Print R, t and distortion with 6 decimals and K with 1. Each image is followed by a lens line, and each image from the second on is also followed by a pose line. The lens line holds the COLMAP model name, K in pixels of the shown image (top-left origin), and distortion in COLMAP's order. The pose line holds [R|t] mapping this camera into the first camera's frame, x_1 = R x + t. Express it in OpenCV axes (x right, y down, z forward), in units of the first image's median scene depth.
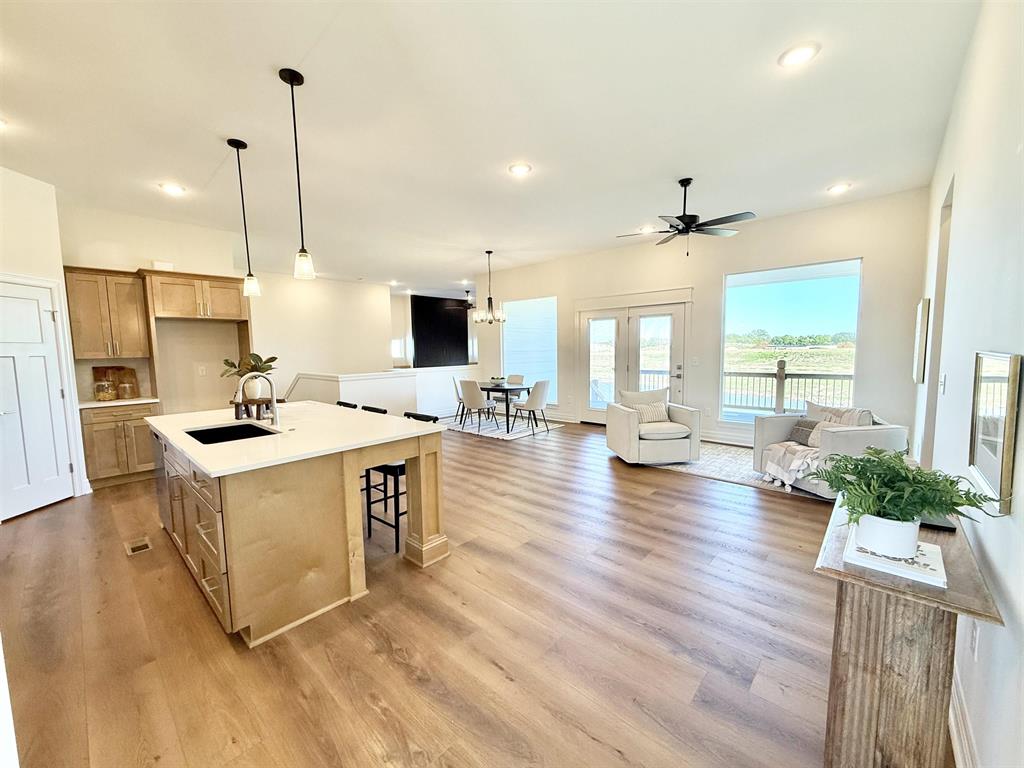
lens RADIAL K [[407.9, 0, 512.1], [0, 407.9, 387.1], [0, 0, 1]] dist [-0.007655, 0.001856]
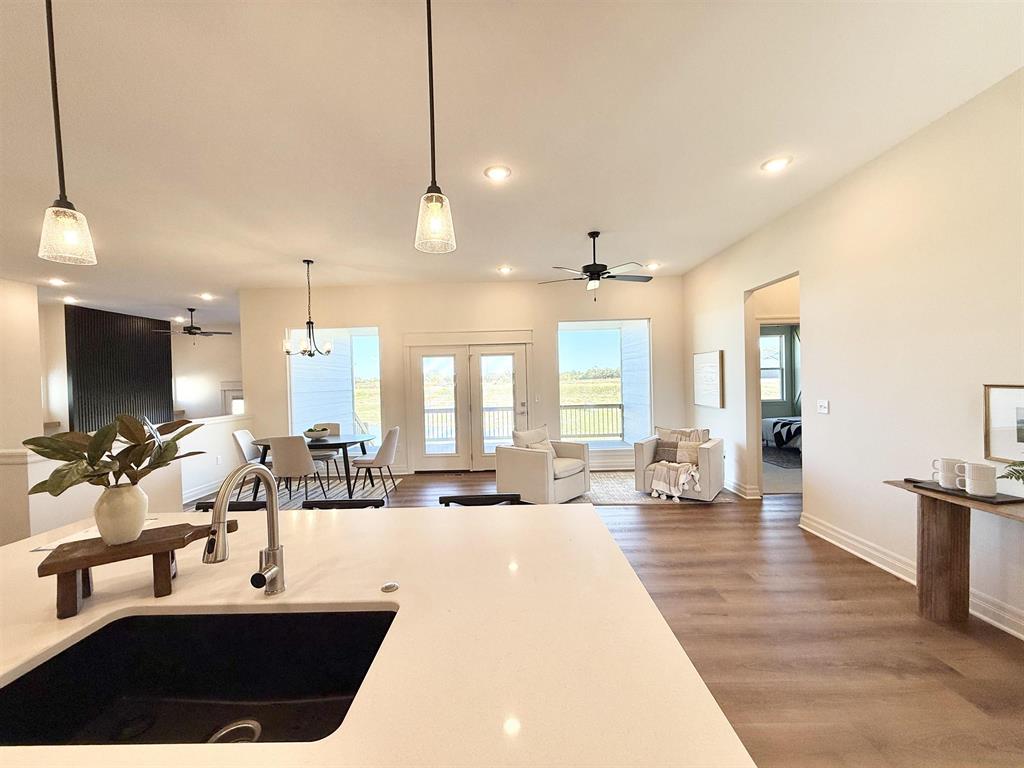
lens RADIAL K [[407.9, 0, 513.5], [0, 407.9, 382.9], [0, 0, 1]] dist [-0.007655, 0.001856]
pose [[0.744391, -0.009028, 0.667683, -0.321311], [0.077631, 0.994298, -0.073105, -0.030027], [-0.663216, 0.106252, 0.740847, 0.254858]]
